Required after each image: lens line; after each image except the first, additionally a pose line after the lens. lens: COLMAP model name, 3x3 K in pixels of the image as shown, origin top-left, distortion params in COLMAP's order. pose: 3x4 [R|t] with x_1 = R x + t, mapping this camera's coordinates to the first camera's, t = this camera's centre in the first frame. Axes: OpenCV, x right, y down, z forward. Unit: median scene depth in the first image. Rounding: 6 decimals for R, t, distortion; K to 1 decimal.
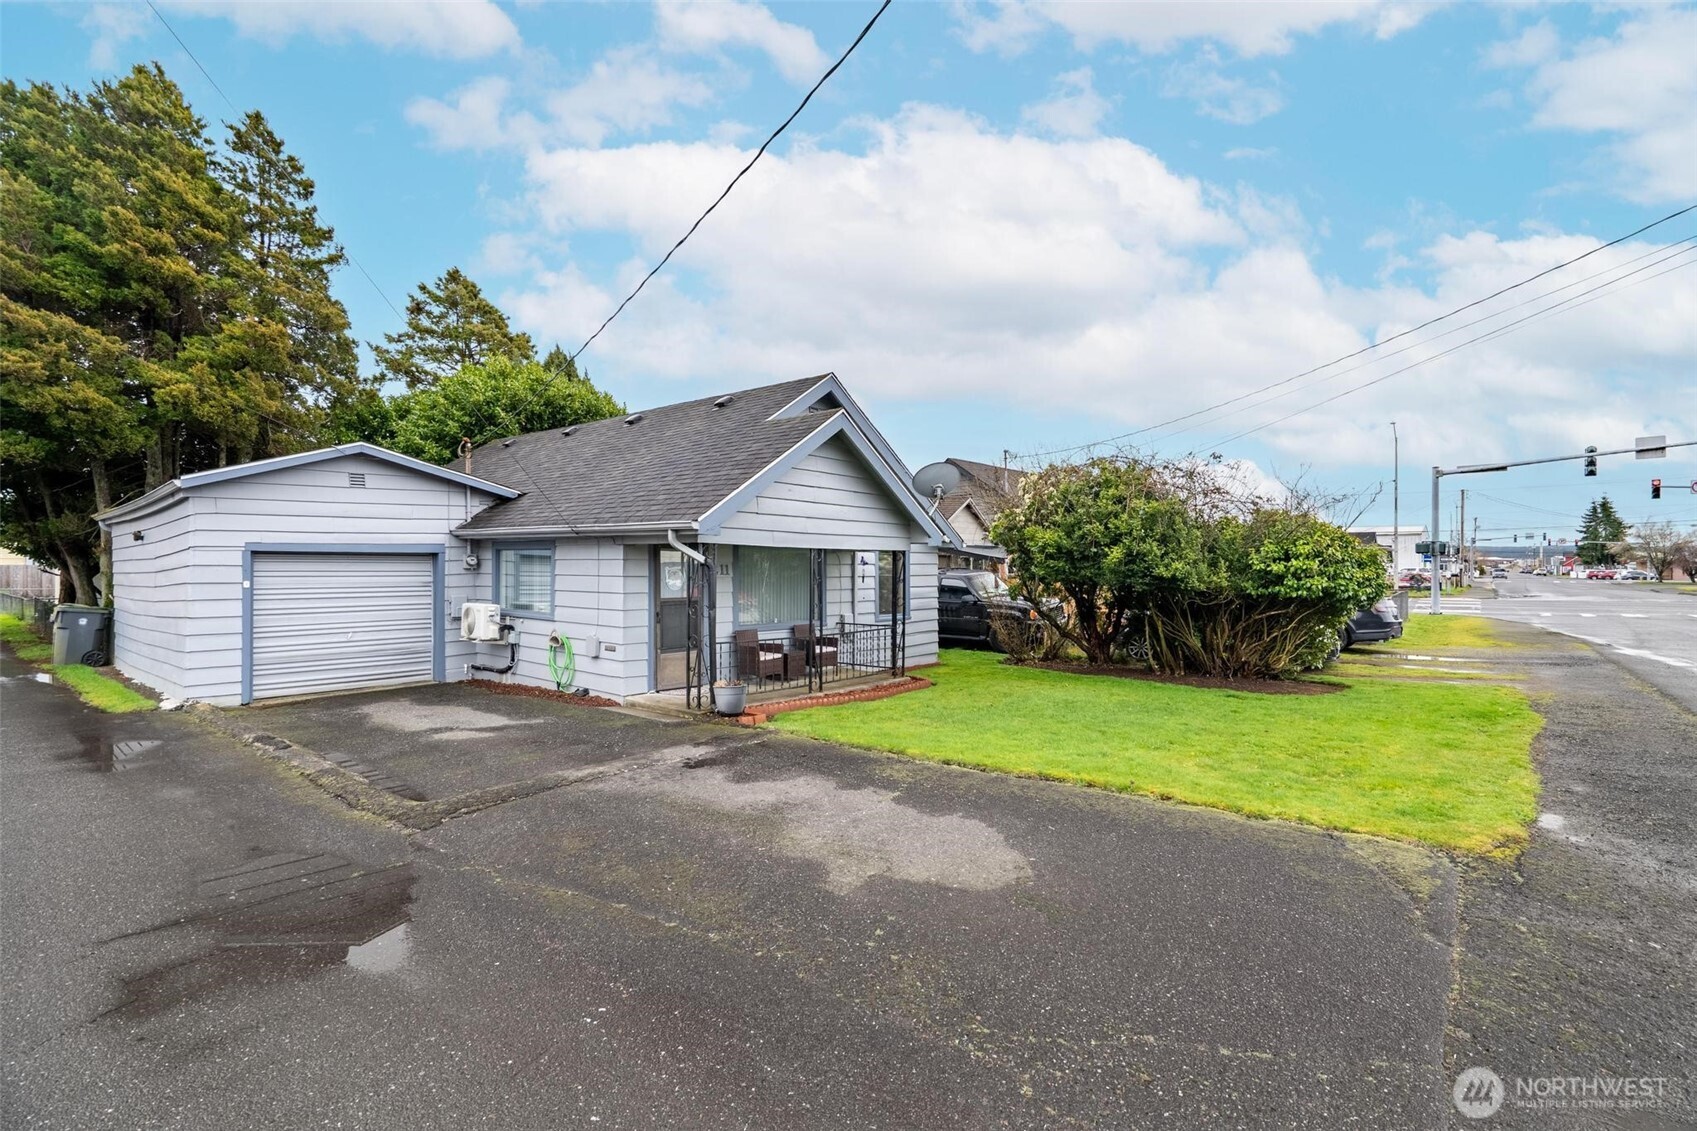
lens RADIAL K [[789.1, 0, 846.6], [0, 789.1, 573.6], [0, 0, 1]] dist [-0.005359, 0.001827]
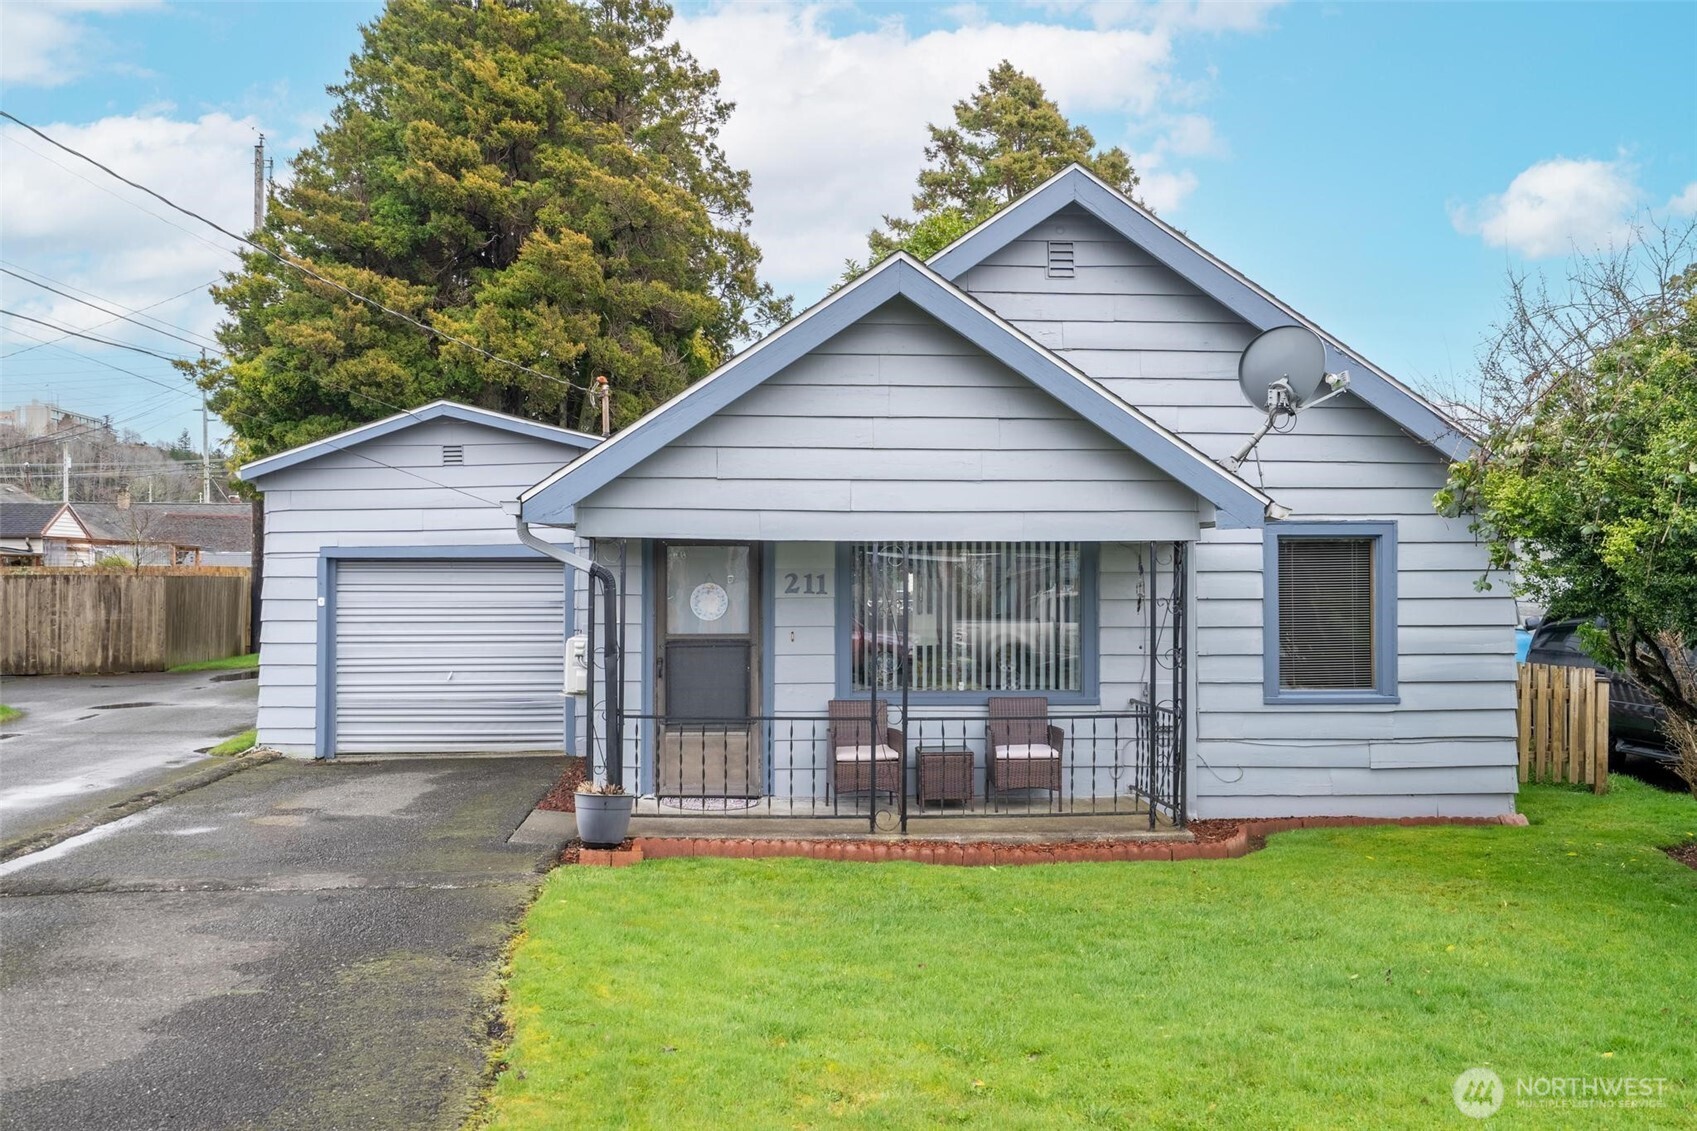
lens RADIAL K [[1564.0, 0, 849.8], [0, 1564.0, 573.4], [0, 0, 1]] dist [0.012779, 0.000000]
pose [[0.681710, -0.002255, -0.731619, 0.577081], [-0.004284, 0.999966, -0.007074, -0.004101], [0.731610, 0.007957, 0.681677, 0.278167]]
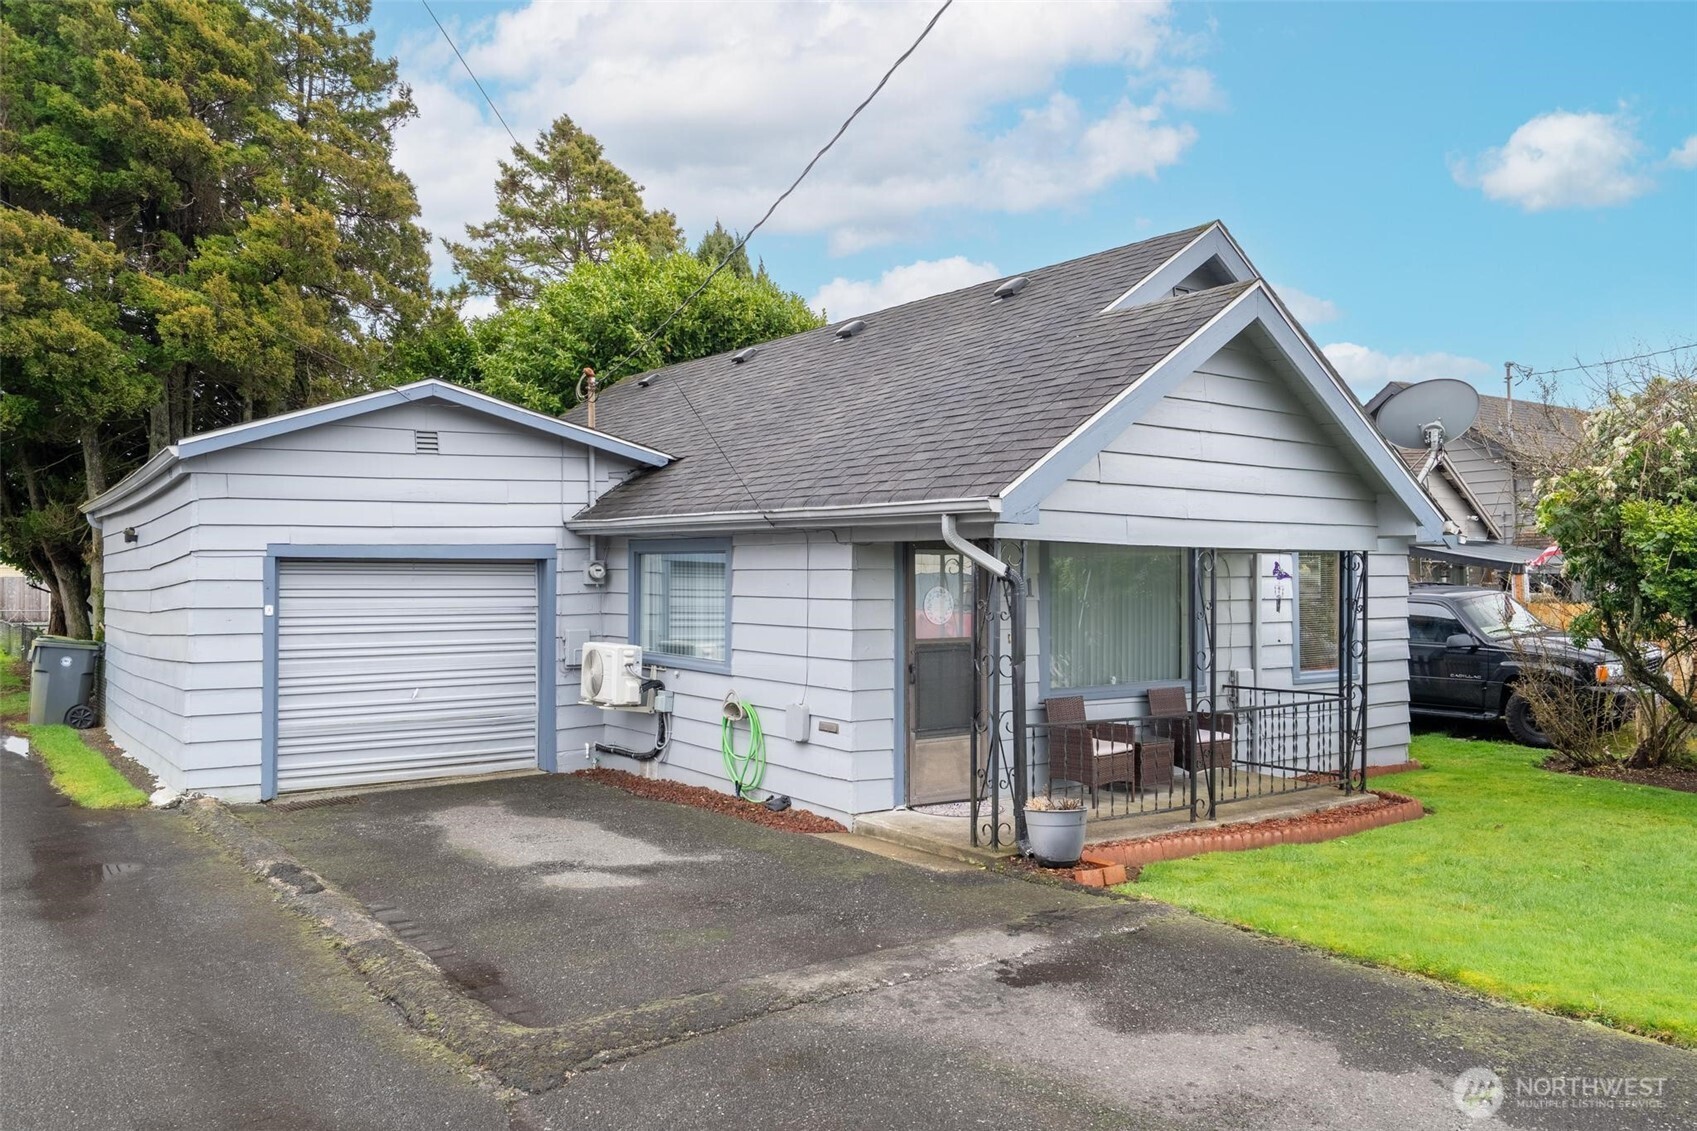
lens RADIAL K [[1270.5, 0, 839.0], [0, 1270.5, 578.0], [0, 0, 1]] dist [-0.008936, 0.013952]
pose [[0.970430, -0.000472, -0.241381, -0.061833], [-0.001602, 0.999963, -0.008393, -0.003560], [0.241376, 0.008532, 0.970394, 0.102933]]
